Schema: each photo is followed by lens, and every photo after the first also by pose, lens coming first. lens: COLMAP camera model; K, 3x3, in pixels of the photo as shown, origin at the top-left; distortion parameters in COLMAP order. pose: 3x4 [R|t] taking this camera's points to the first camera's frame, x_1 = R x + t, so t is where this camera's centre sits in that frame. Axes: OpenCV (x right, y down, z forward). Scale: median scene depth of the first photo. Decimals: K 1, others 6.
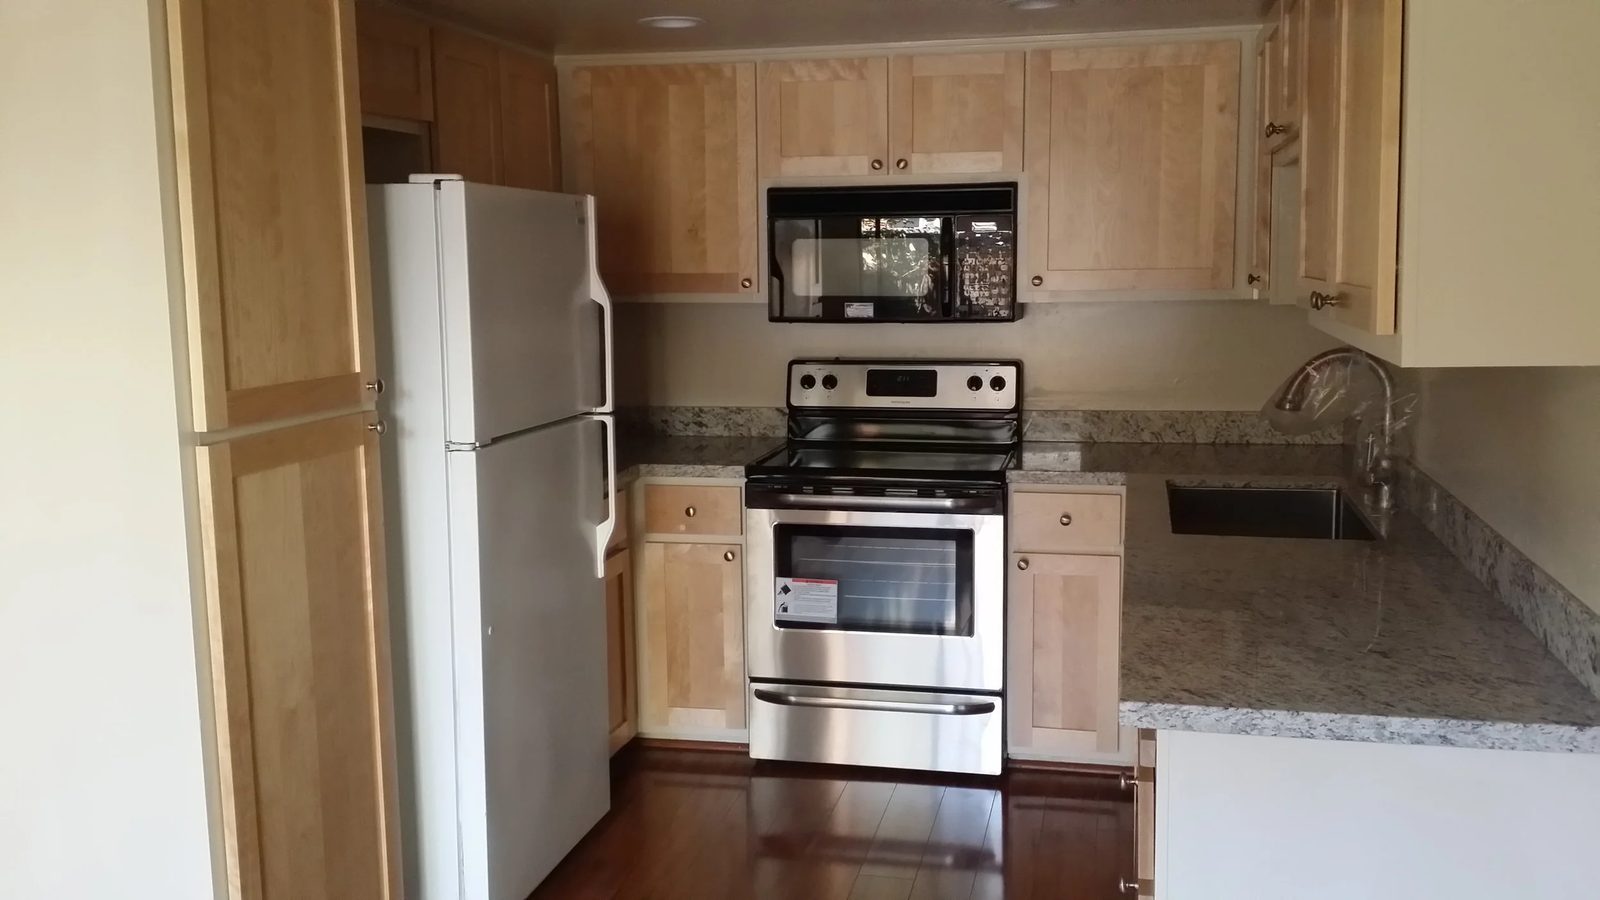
lens RADIAL K [[1516.2, 0, 786.2], [0, 1516.2, 470.1], [0, 0, 1]] dist [0.059971, 0.000000]
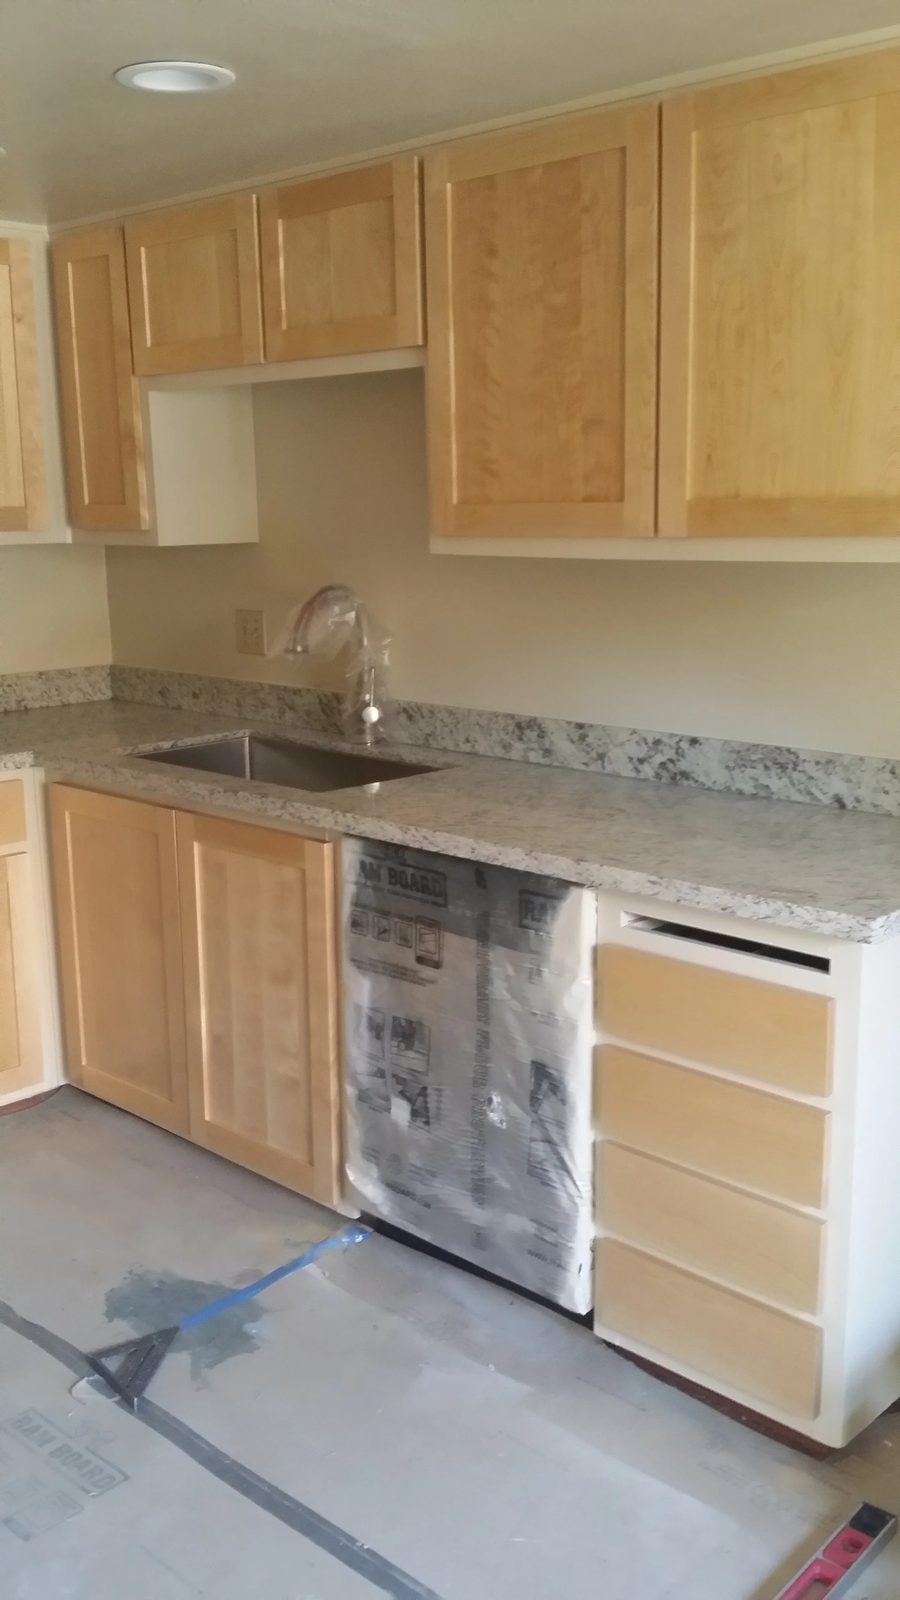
lens RADIAL K [[1516.2, 0, 462.3], [0, 1516.2, 817.4], [0, 0, 1]] dist [0.059971, 0.000000]
pose [[0.495496, -0.167295, 0.852347, -0.363622], [0.126410, 0.984719, 0.119790, -0.031664], [-0.859363, 0.048390, 0.509072, 0.357006]]
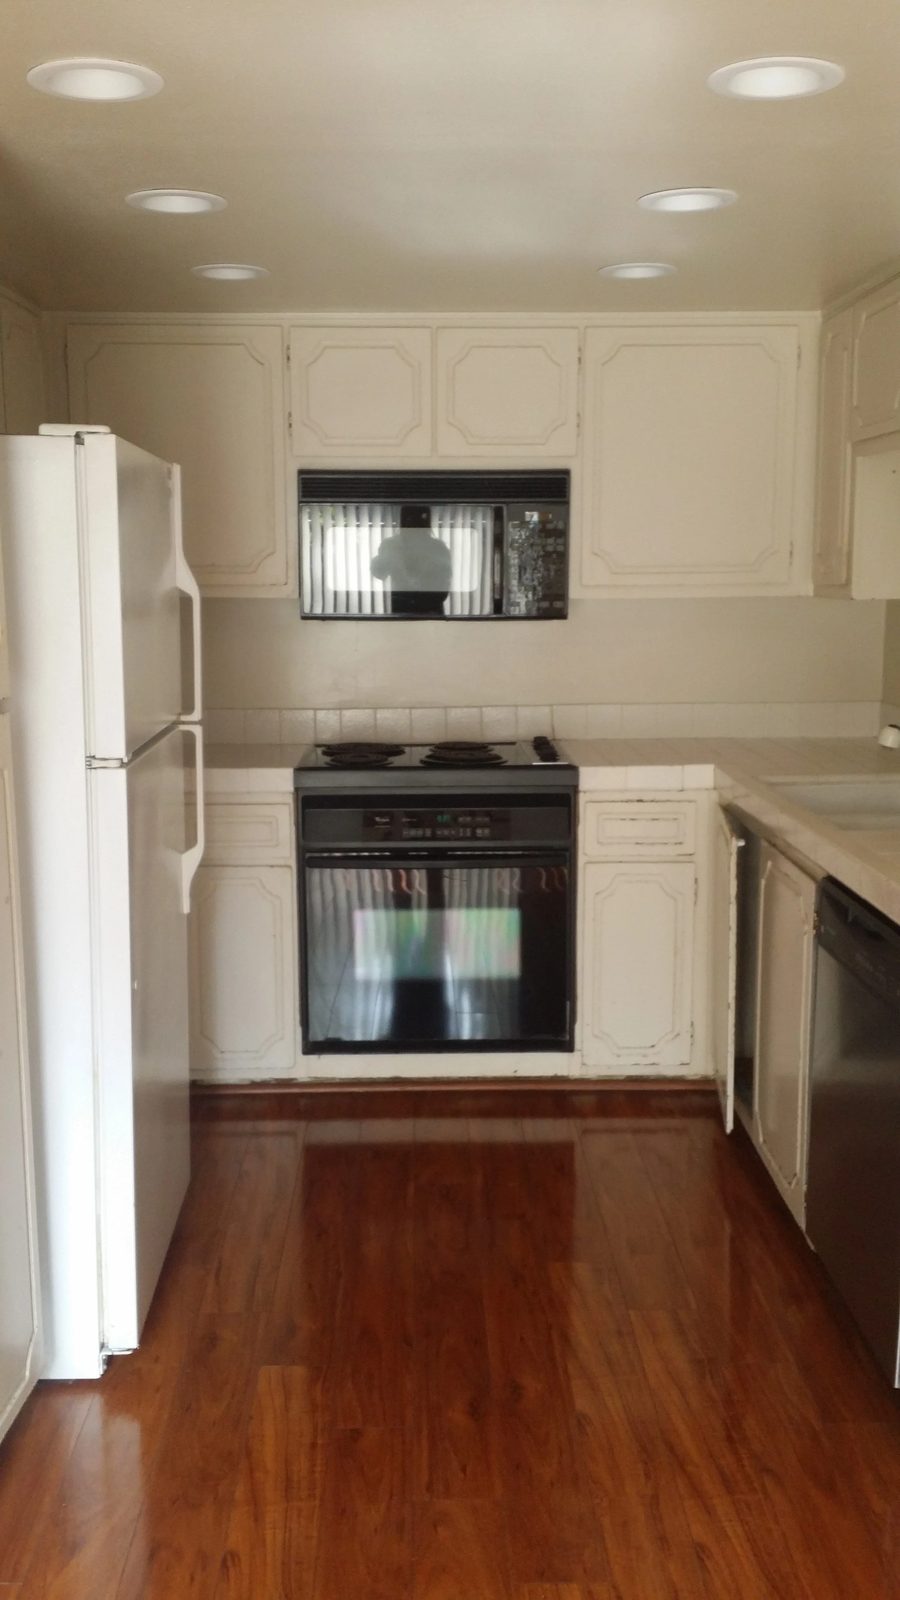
lens RADIAL K [[1516.2, 0, 420.9], [0, 1516.2, 809.1], [0, 0, 1]] dist [0.059971, 0.000000]
pose [[0.965217, -0.031440, 0.259552, -0.191438], [0.027187, 0.999431, 0.019963, -0.001659], [-0.260032, -0.012213, 0.965523, 0.120993]]
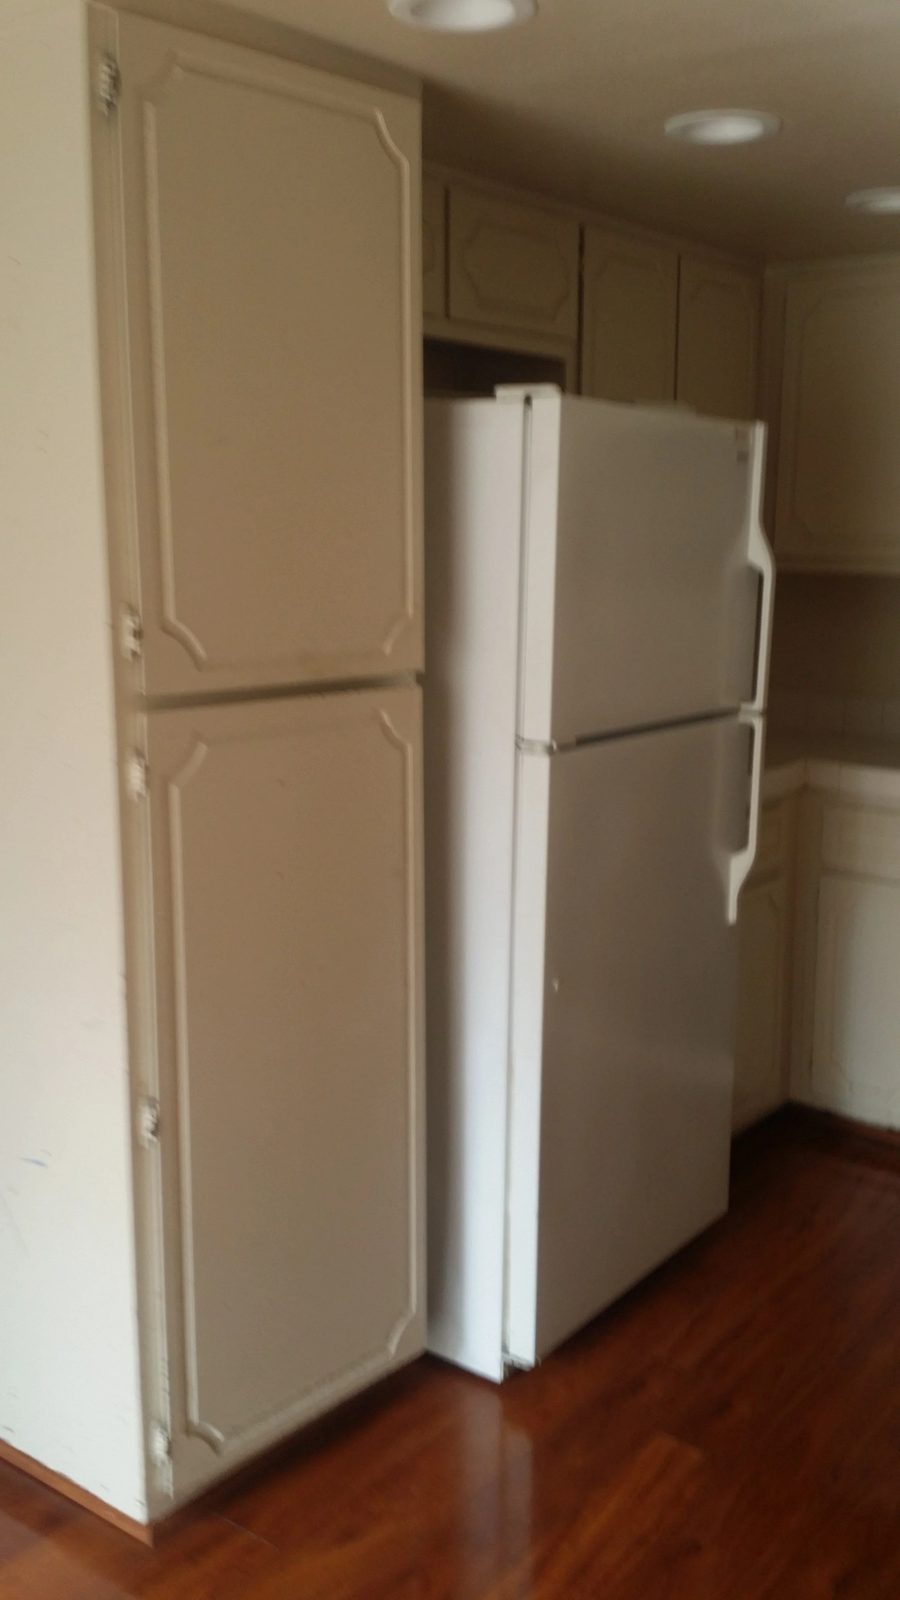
lens RADIAL K [[1516.2, 0, 451.1], [0, 1516.2, 802.3], [0, 0, 1]] dist [0.059971, 0.000000]
pose [[0.922833, 0.093382, -0.373710, 0.027342], [-0.079310, 0.995446, 0.052895, -0.017801], [0.376948, -0.019175, 0.926036, 0.197145]]
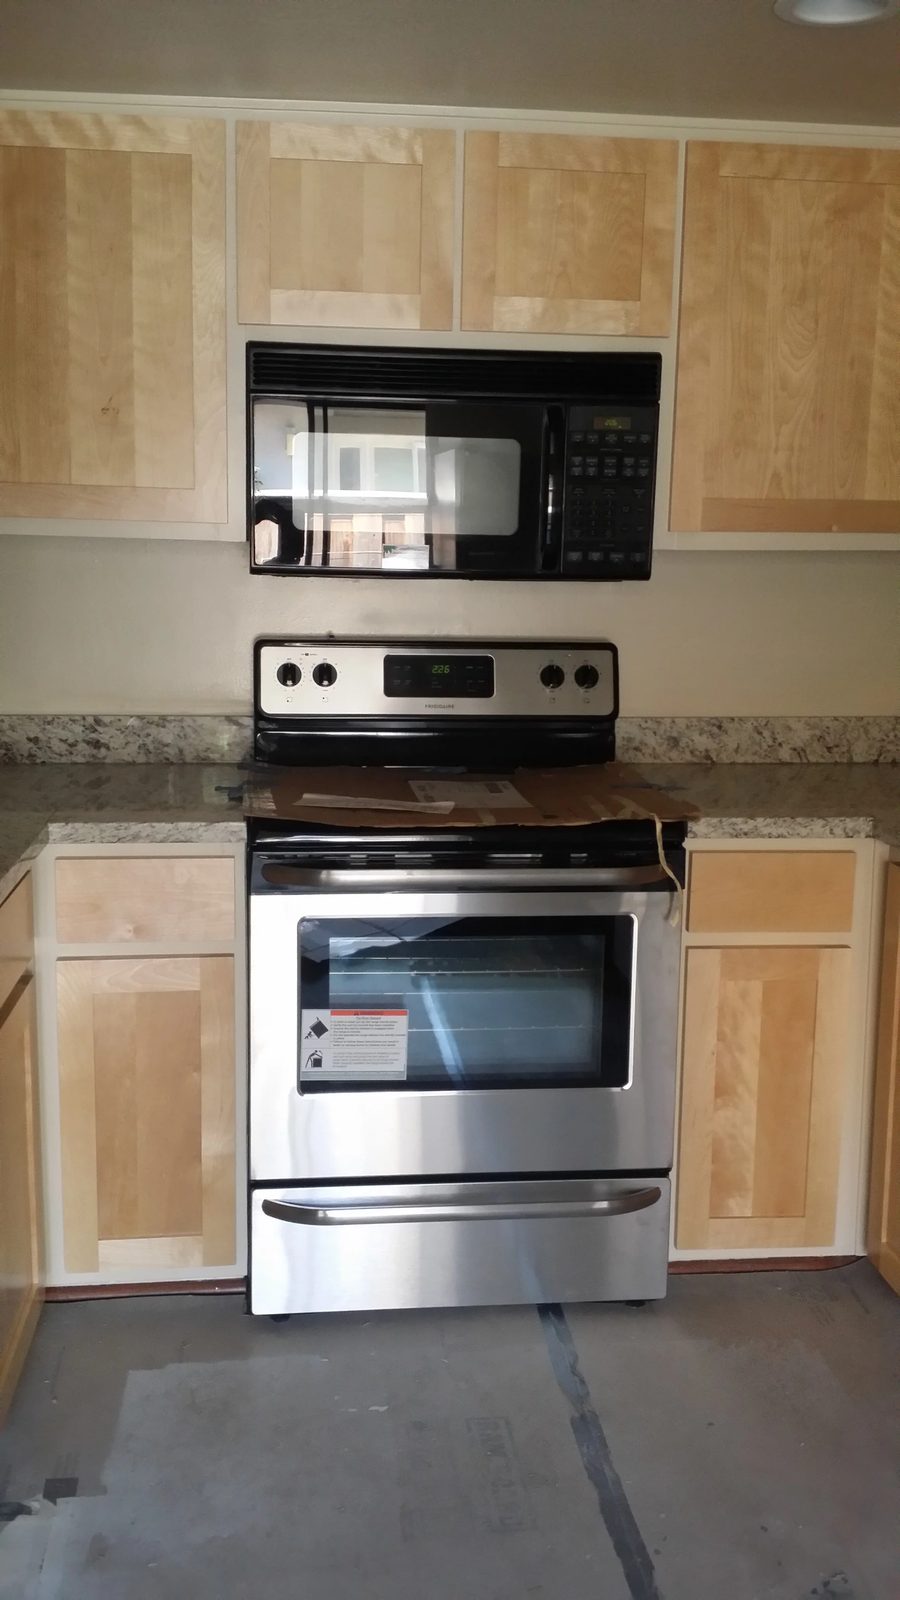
lens RADIAL K [[1516.2, 0, 427.1], [0, 1516.2, 806.7], [0, 0, 1]] dist [0.059971, 0.000000]
pose [[0.942718, -0.029075, 0.332320, -0.156337], [0.019013, 0.999258, 0.033490, -0.026606], [-0.333047, -0.025254, 0.942572, 0.443367]]
